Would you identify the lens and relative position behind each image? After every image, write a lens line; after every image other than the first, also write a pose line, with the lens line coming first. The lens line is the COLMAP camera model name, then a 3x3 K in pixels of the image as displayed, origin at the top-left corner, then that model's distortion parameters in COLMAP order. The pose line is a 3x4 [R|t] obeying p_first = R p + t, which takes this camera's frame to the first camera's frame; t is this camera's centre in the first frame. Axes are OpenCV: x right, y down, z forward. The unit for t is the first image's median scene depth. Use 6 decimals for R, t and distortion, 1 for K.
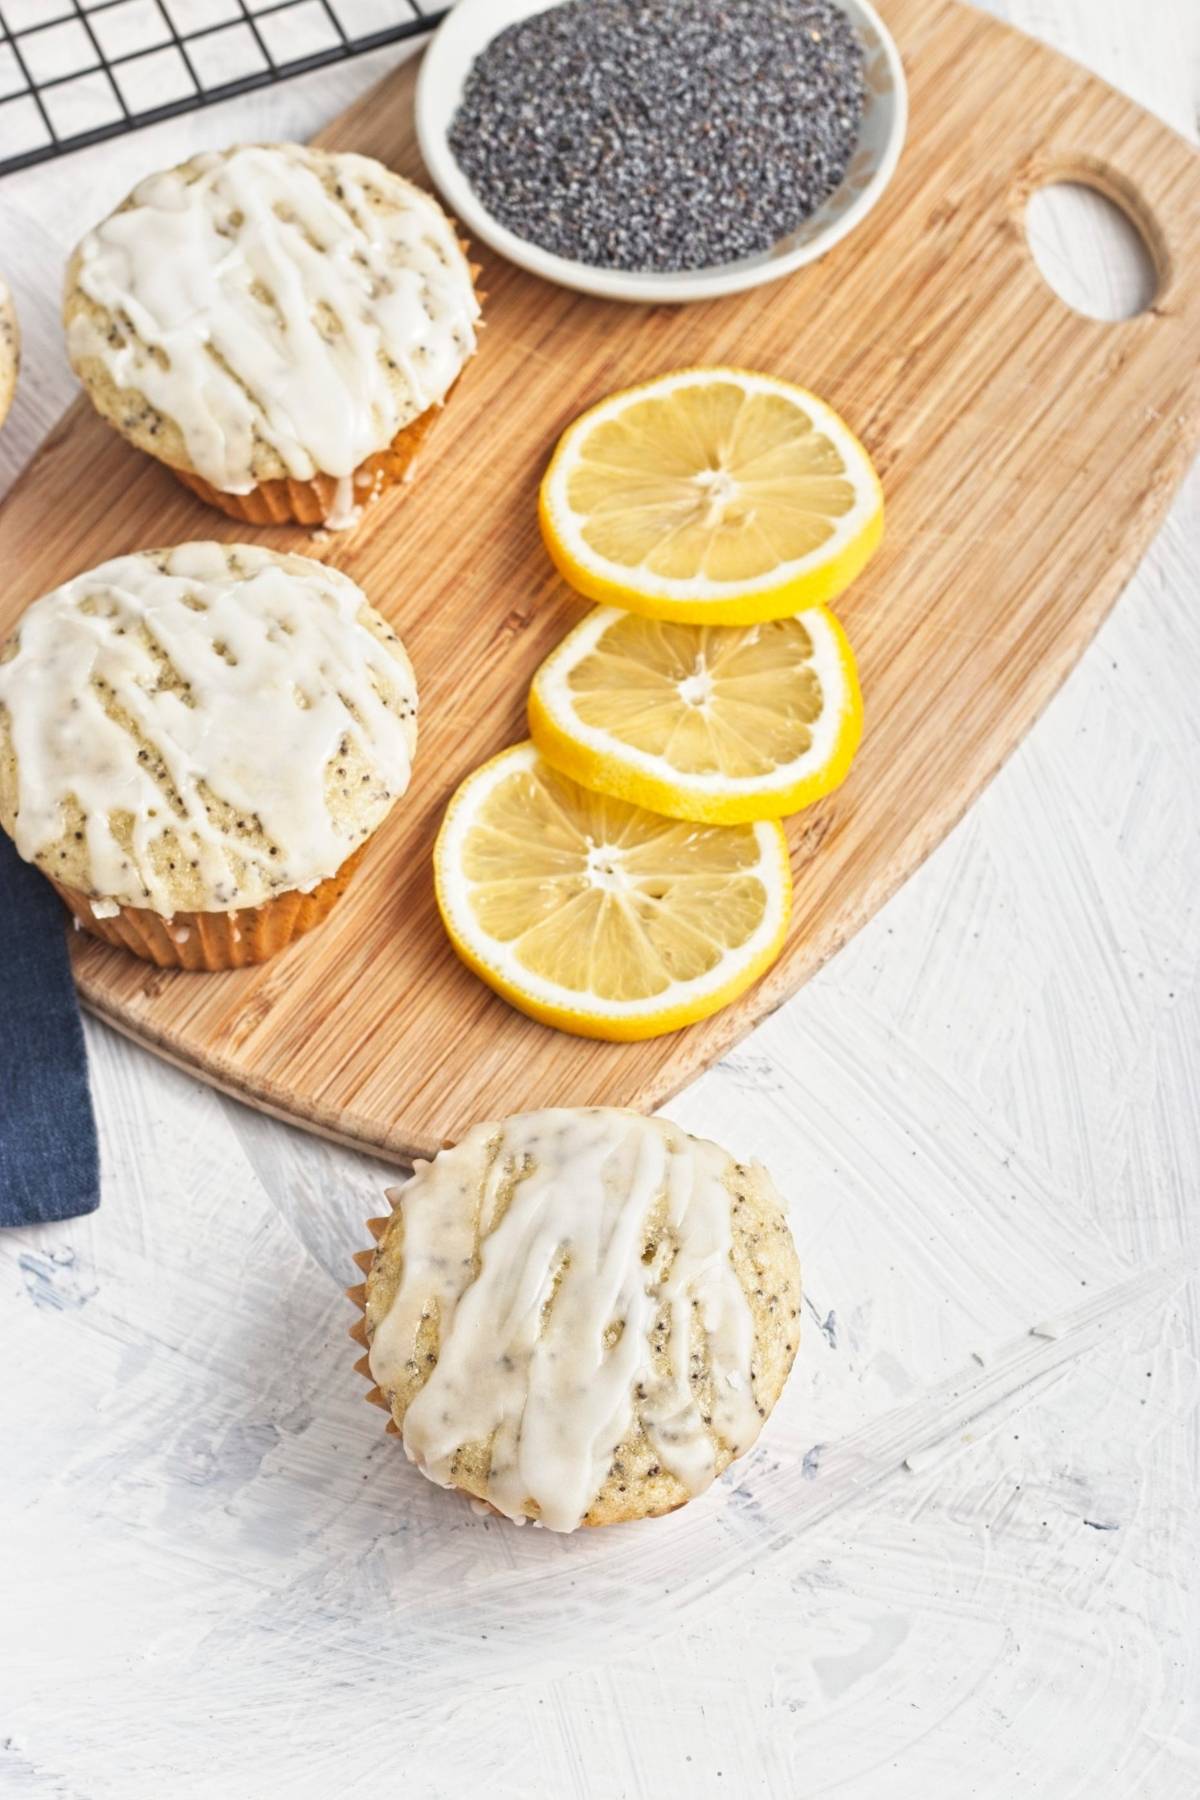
lens RADIAL K [[4477.7, 0, 600.0], [0, 4477.7, 900.0], [0, 0, 1]] dist [-0.011606, -0.383401]
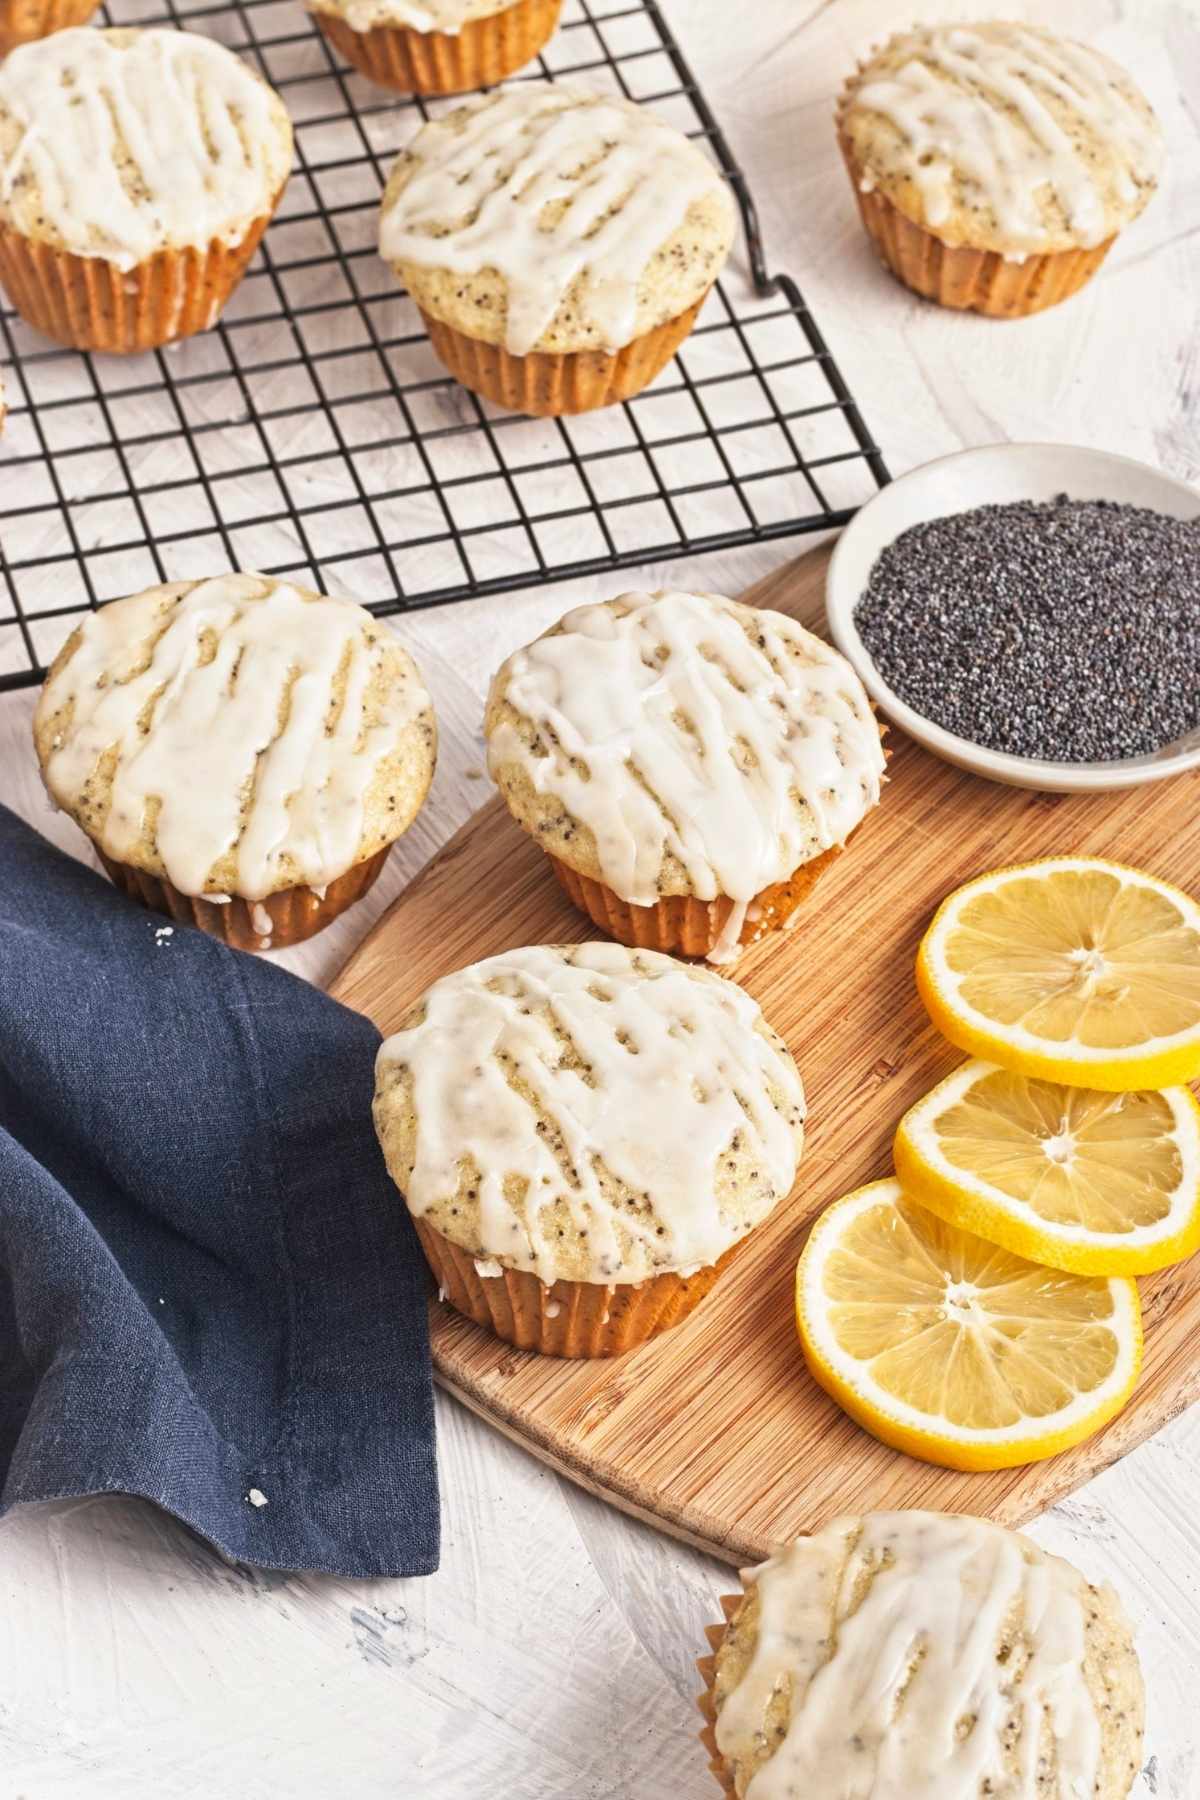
lens RADIAL K [[4477.7, 0, 600.0], [0, 4477.7, 900.0], [0, 0, 1]] dist [-0.011606, -0.383401]
pose [[0.993134, 0.116568, -0.009820, -0.081442], [-0.116491, 0.977812, -0.174108, 0.090245], [-0.010694, 0.174056, 0.984678, -0.017442]]
